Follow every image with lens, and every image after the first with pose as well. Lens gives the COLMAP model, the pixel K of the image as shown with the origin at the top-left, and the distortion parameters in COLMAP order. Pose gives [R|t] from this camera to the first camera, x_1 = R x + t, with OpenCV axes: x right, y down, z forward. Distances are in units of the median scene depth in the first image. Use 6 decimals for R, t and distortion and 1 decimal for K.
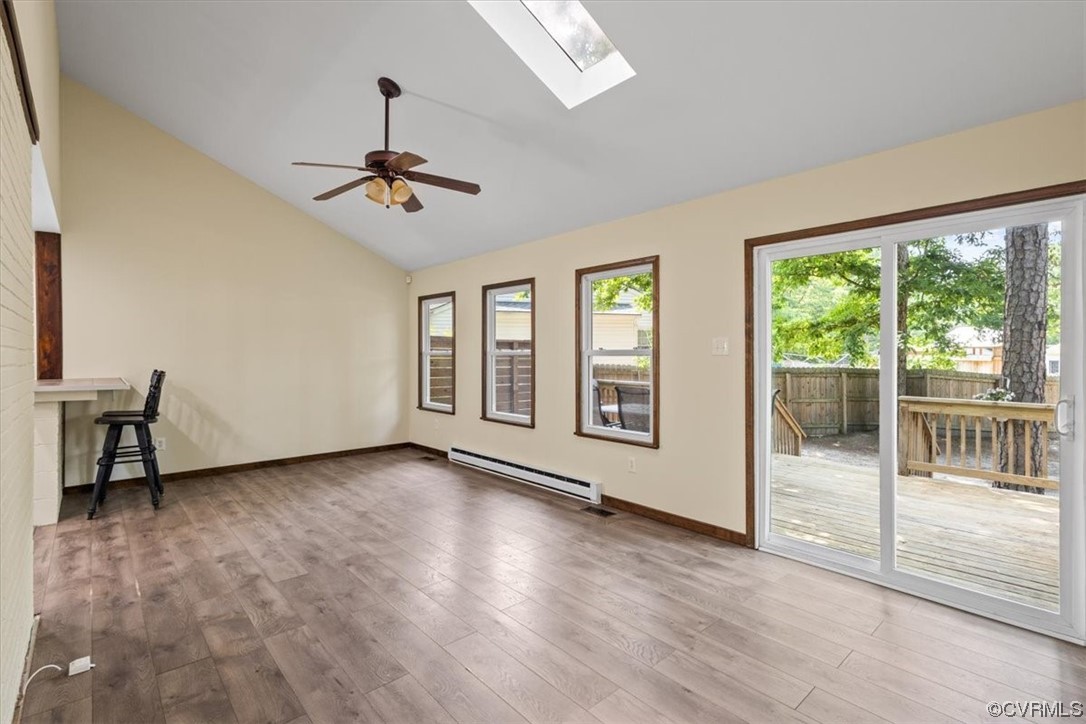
lens RADIAL K [[498.3, 0, 543.4], [0, 498.3, 353.2], [0, 0, 1]] dist [0.014129, -0.000535]
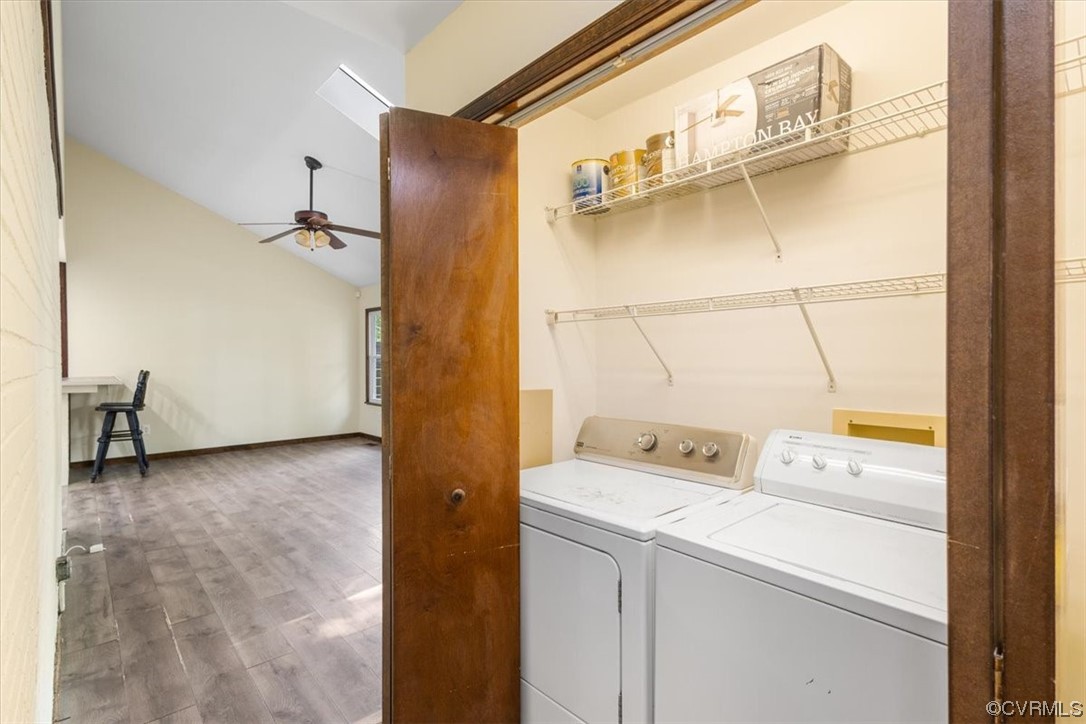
lens RADIAL K [[502.8, 0, 541.2], [0, 502.8, 361.0], [0, 0, 1]] dist [0.013517, -0.000169]
pose [[0.999954, -0.000412, 0.009532, 0.254343], [0.000340, 0.999971, 0.007569, 0.001256], [-0.009535, -0.007565, 0.999926, -0.328968]]
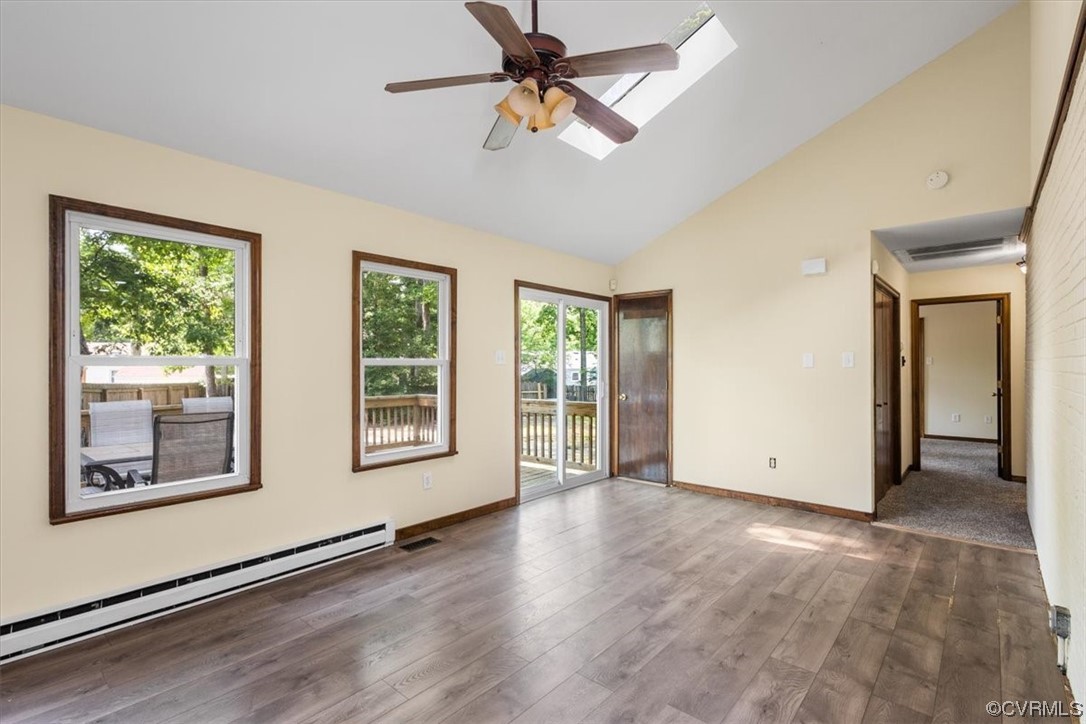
lens RADIAL K [[502.8, 0, 541.2], [0, 502.8, 361.0], [0, 0, 1]] dist [0.013517, -0.000169]
pose [[-0.112783, 0.005306, 0.993605, -0.794650], [-0.002258, 0.999982, -0.005596, 0.001873], [-0.993617, -0.002875, -0.112769, 0.894786]]
